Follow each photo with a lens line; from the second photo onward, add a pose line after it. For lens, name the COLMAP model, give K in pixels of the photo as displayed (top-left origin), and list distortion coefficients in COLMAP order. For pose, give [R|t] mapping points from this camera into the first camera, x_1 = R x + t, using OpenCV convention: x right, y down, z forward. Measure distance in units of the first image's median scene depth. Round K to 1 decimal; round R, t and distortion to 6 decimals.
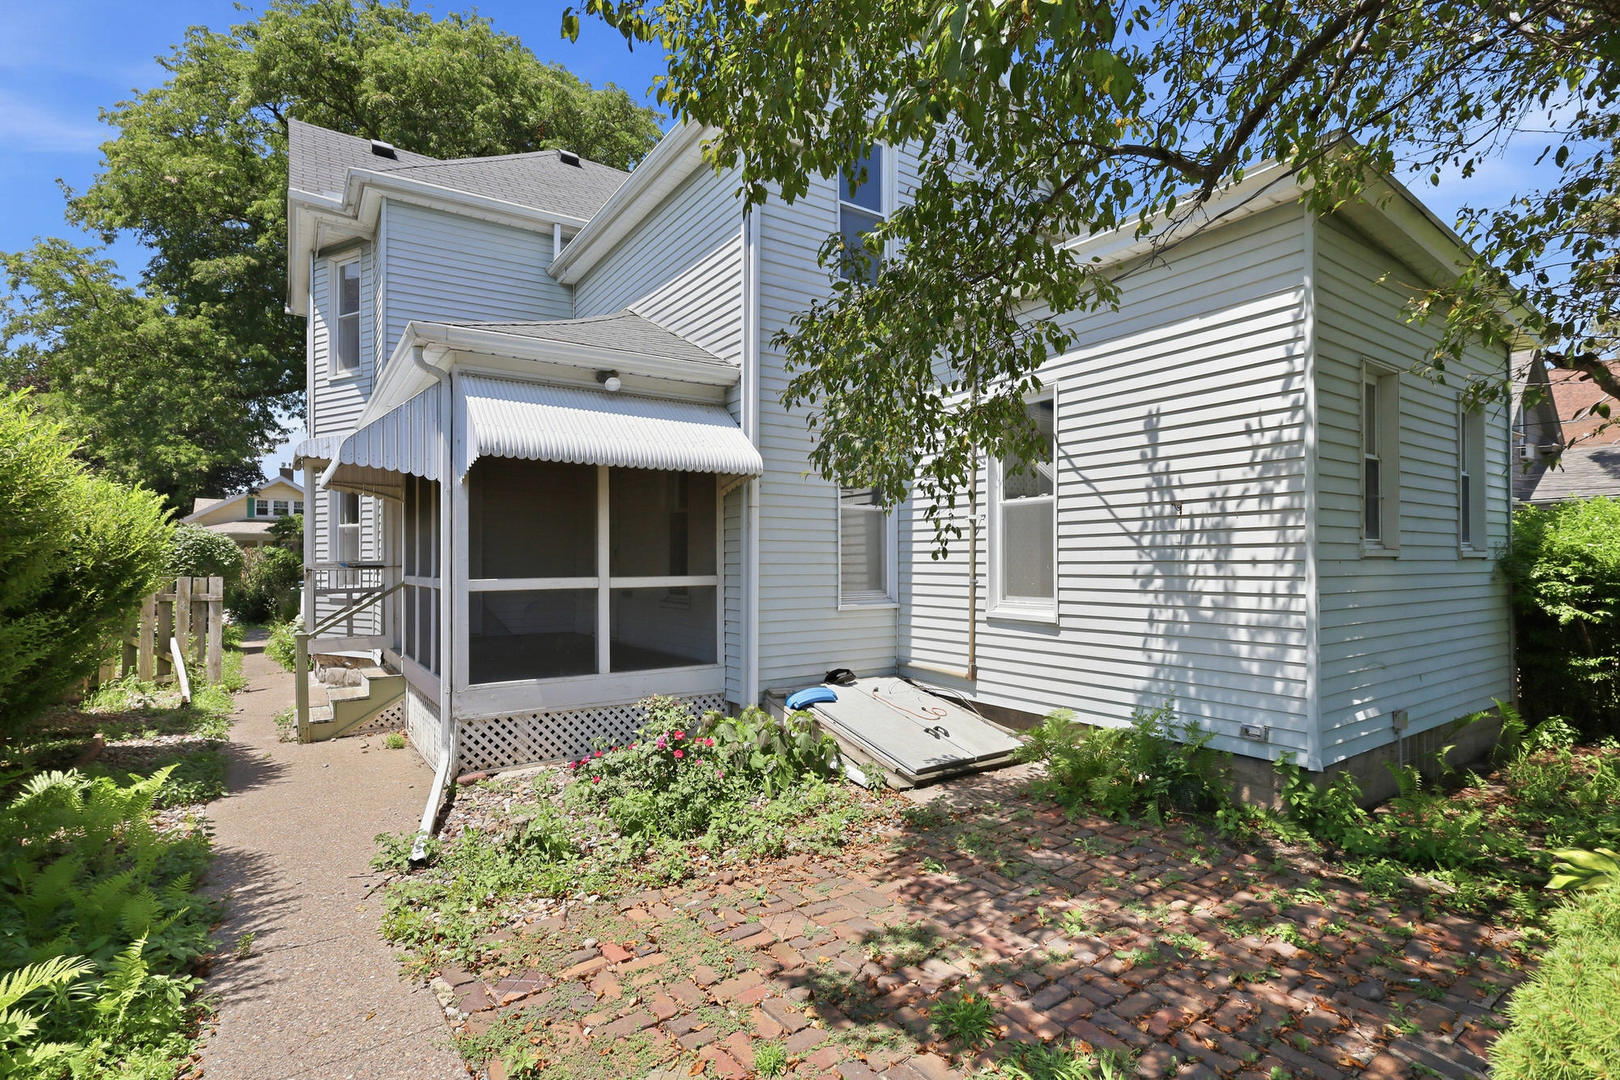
lens RADIAL K [[775.3, 0, 811.4], [0, 775.3, 562.8], [0, 0, 1]] dist [-0.017023, -0.000161]
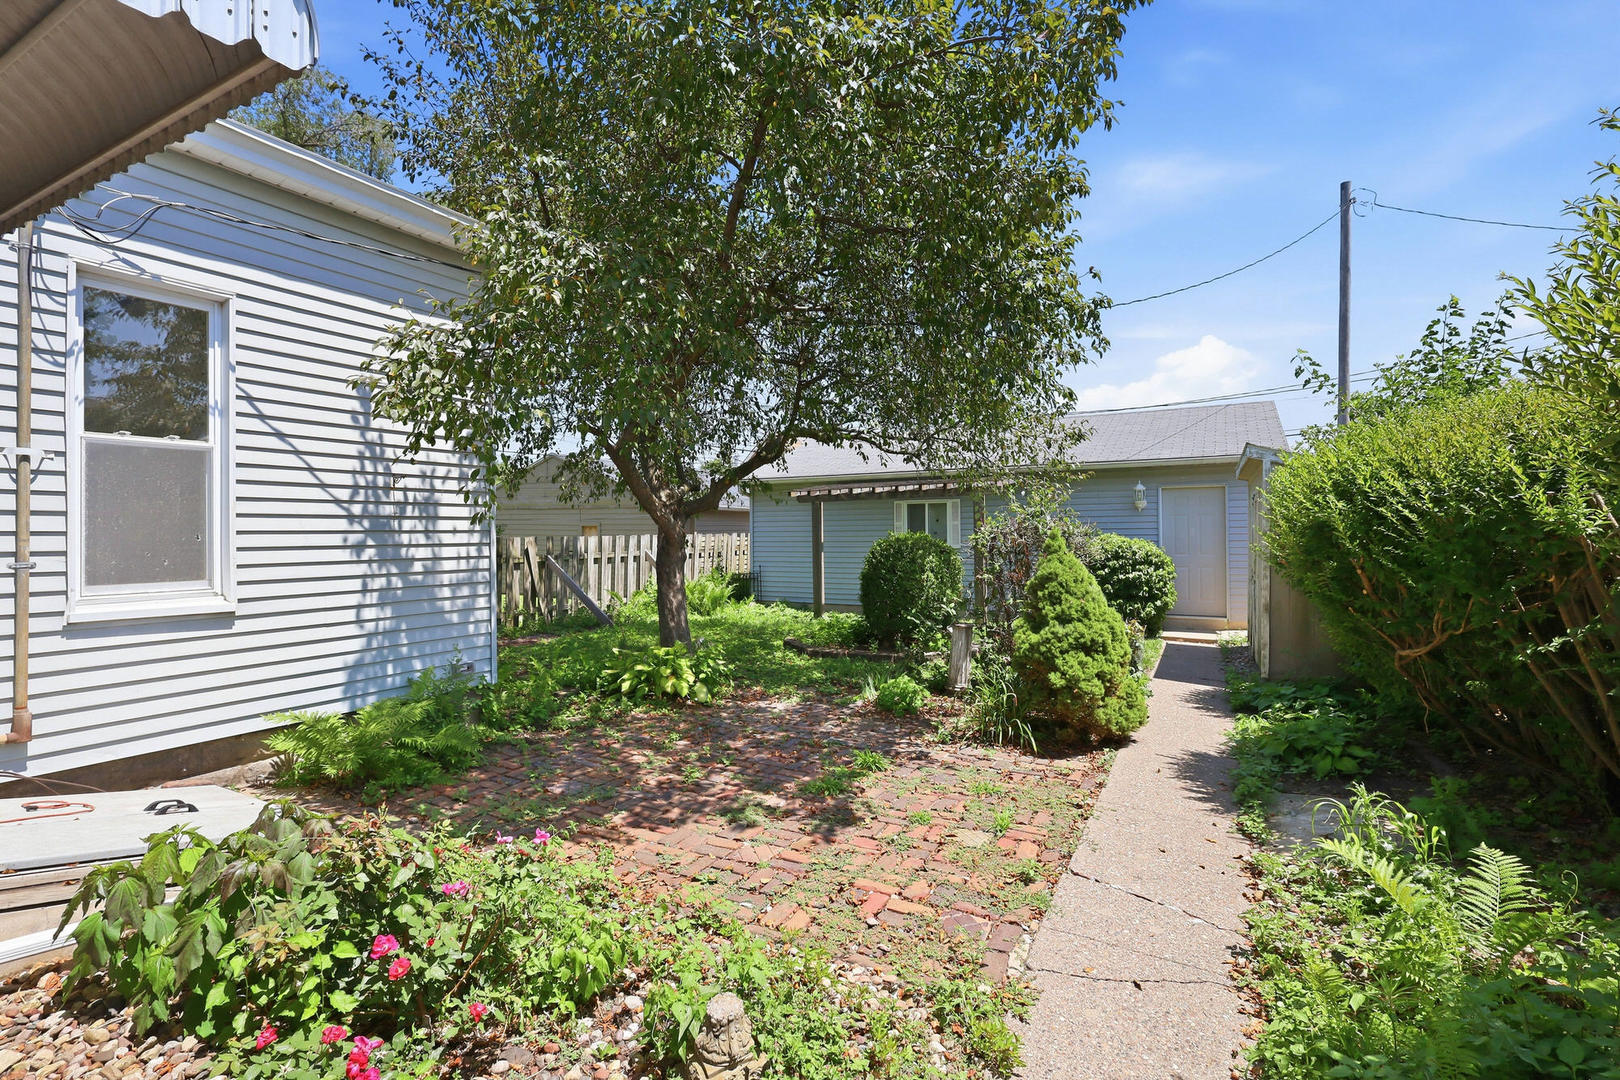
lens RADIAL K [[732.2, 0, 826.6], [0, 732.2, 539.4], [0, 0, 1]] dist [-0.009990, 0.005202]
pose [[-0.449822, -0.003677, 0.893111, -0.703165], [0.005900, 0.999957, 0.007088, 0.006138], [-0.893099, 0.008458, -0.449781, 0.952587]]
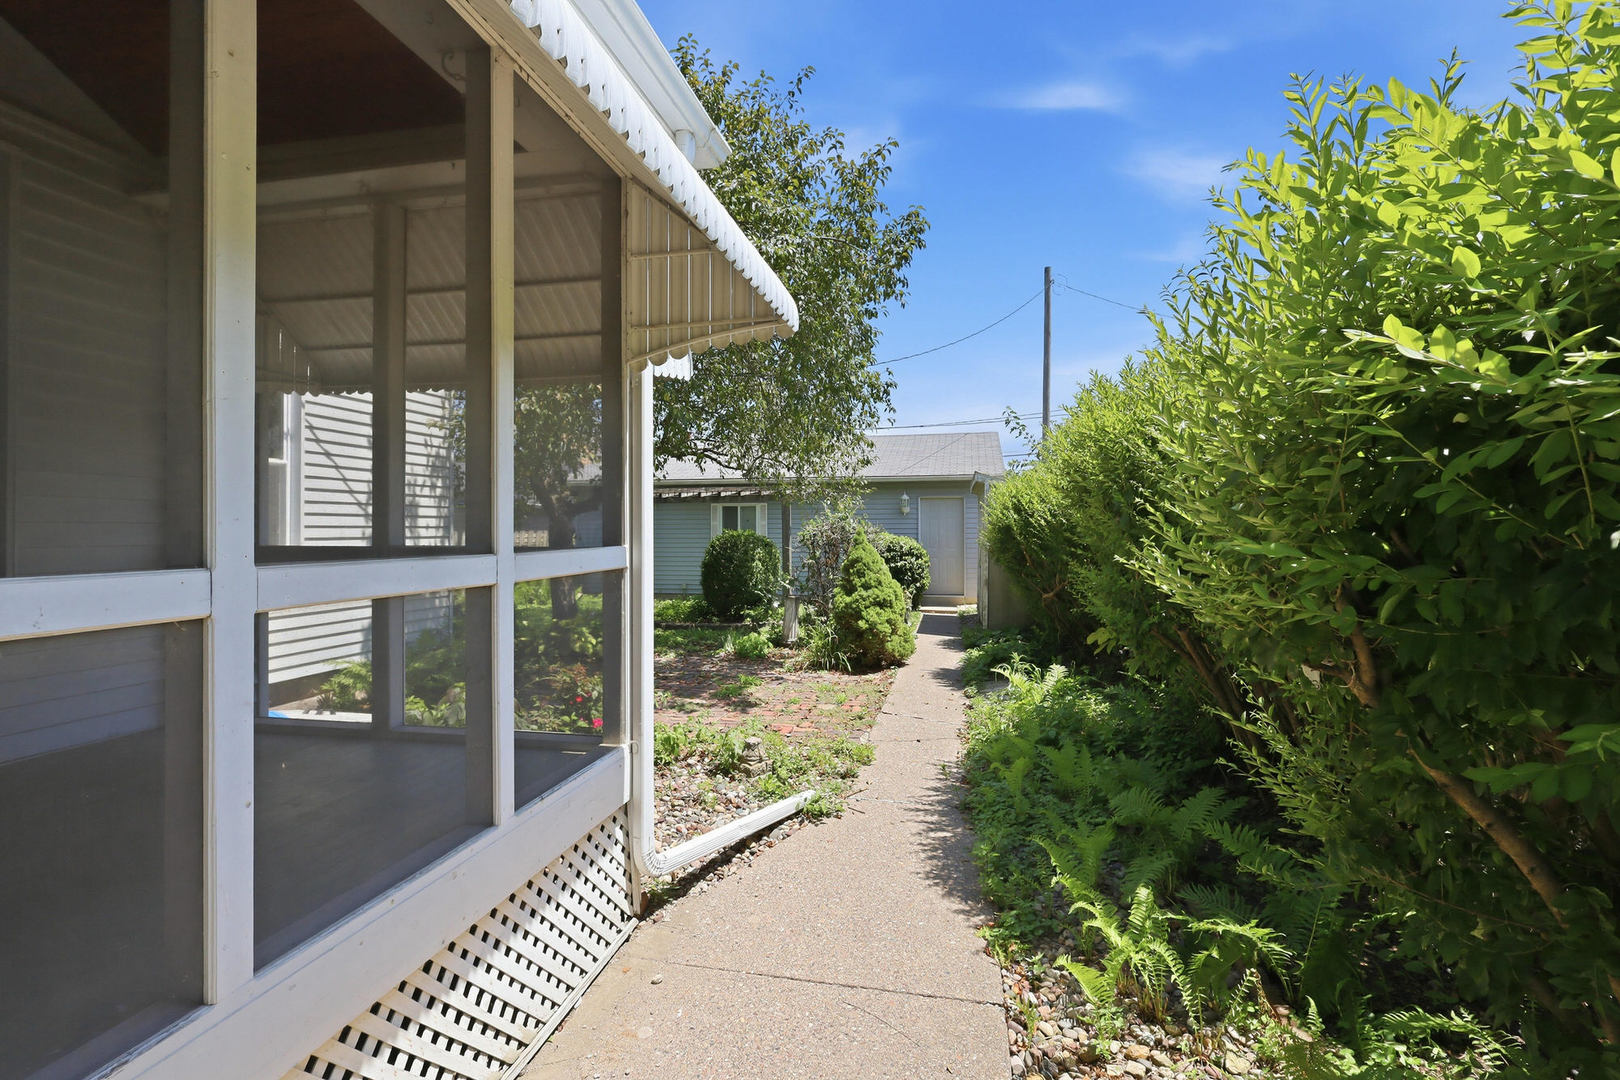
lens RADIAL K [[732.2, 0, 826.6], [0, 732.2, 539.4], [0, 0, 1]] dist [-0.009990, 0.005202]
pose [[-0.700552, -0.007048, 0.713566, -1.040028], [-0.000001, 0.999951, 0.009876, 0.008680], [-0.713601, 0.006918, -0.700518, 1.409176]]
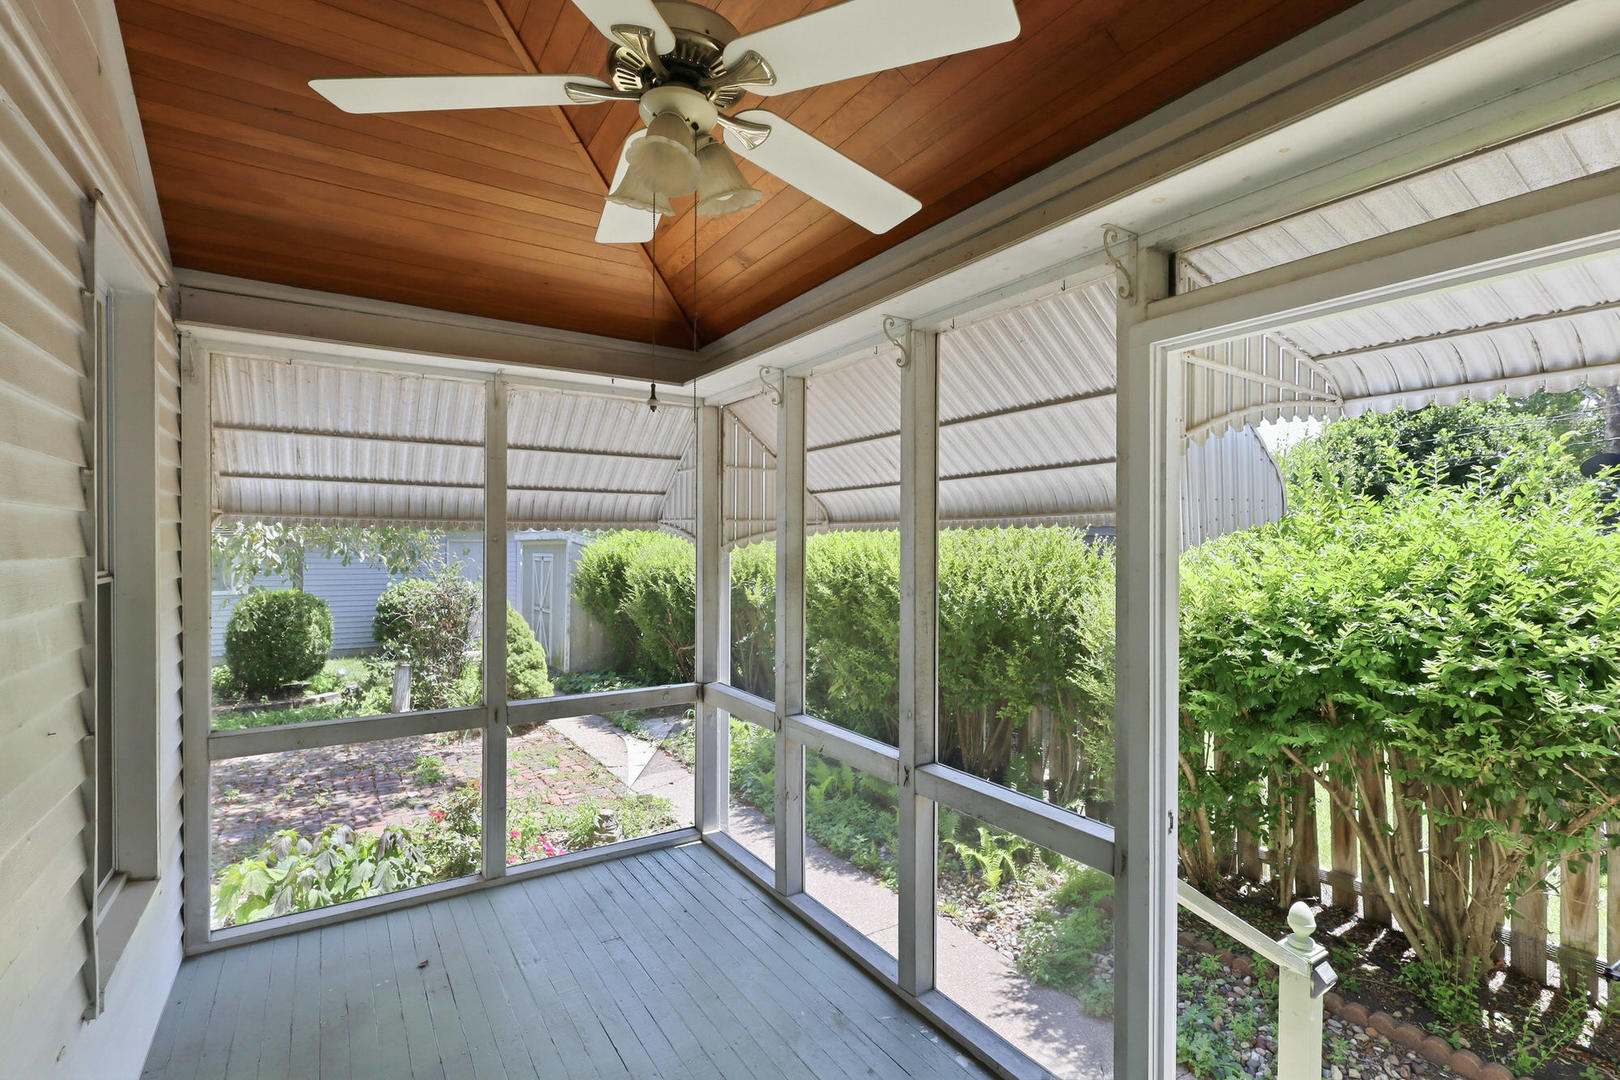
lens RADIAL K [[724.0, 0, 796.9], [0, 724.0, 555.8], [0, 0, 1]] dist [-0.001964, -0.000035]
pose [[-0.999094, -0.006912, 0.042000, -0.635535], [-0.006465, 0.999921, 0.010788, -0.121475], [-0.042071, 0.010507, -0.999059, 1.884844]]
